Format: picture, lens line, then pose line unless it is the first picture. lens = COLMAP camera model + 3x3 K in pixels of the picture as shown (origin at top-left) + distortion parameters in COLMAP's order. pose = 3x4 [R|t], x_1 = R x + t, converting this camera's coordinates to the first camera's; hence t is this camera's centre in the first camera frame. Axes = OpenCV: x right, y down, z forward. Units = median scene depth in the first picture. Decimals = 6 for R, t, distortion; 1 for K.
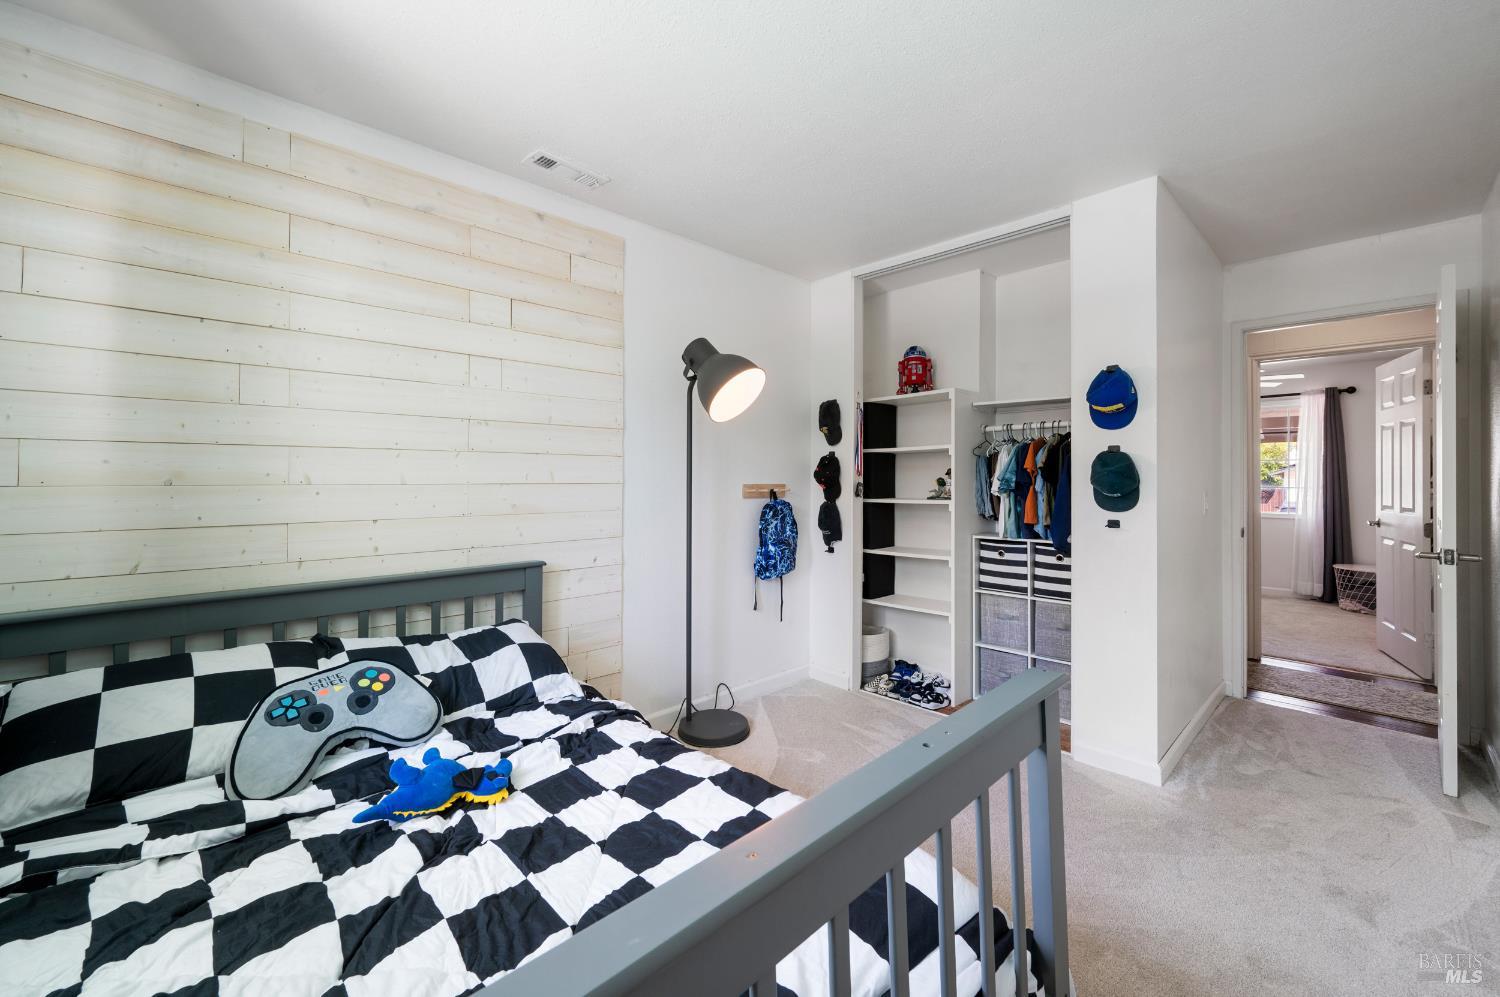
lens RADIAL K [[589.5, 0, 752.3], [0, 589.5, 498.5], [0, 0, 1]] dist [-0.000054, -0.000097]
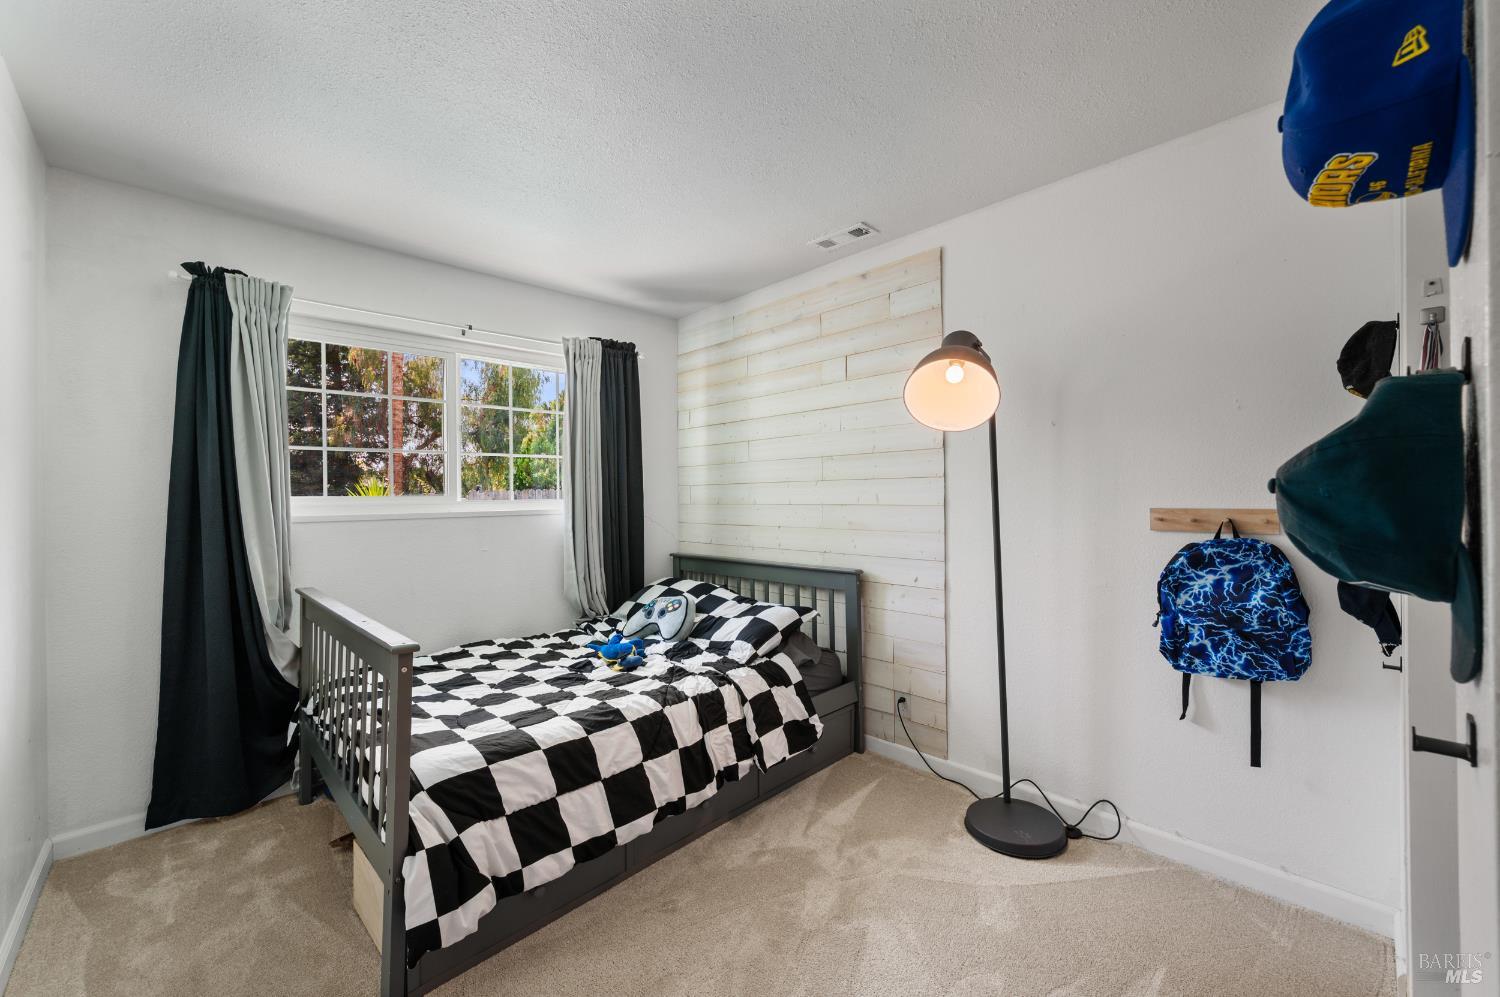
lens RADIAL K [[589.5, 0, 752.3], [0, 589.5, 498.5], [0, 0, 1]] dist [-0.000054, -0.000097]
pose [[0.019224, 0.010992, -0.999755, 0.812776], [-0.010251, 0.999889, 0.010796, -0.048647], [0.999763, 0.010041, 0.019335, 0.764542]]
